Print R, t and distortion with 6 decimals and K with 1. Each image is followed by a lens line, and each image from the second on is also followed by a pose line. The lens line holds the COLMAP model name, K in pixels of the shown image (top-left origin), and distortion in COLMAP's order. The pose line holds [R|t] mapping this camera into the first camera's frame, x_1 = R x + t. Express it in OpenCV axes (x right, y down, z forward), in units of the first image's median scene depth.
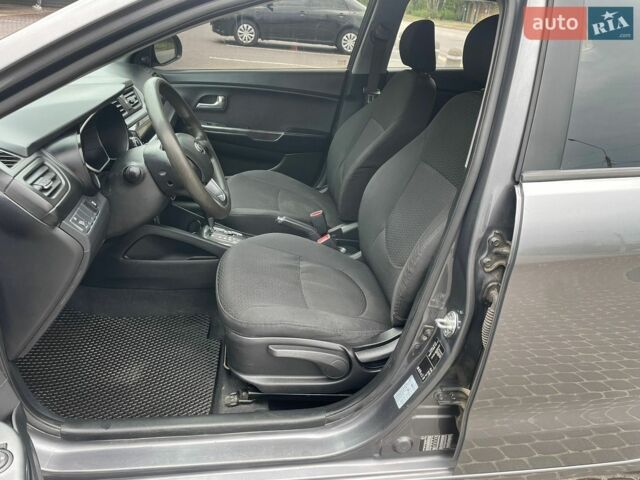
lens RADIAL K [[476.7, 0, 320.0], [0, 476.7, 259.8], [0, 0, 1]] dist [-0.004403, -0.001699]
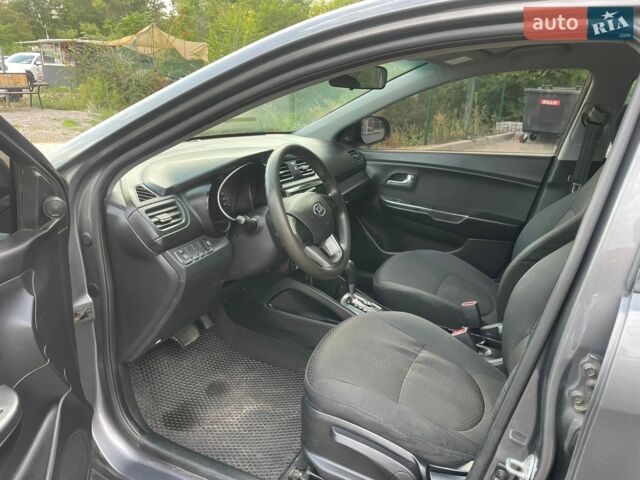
lens RADIAL K [[480.9, 0, 320.0], [0, 480.9, 240.0], [0, 0, 1]] dist [0.094260, -0.132914]
pose [[0.848211, 0.132794, -0.512741, 0.222283], [-0.241098, 0.958755, -0.150535, -0.010093], [0.471603, 0.251306, 0.845243, 0.089808]]
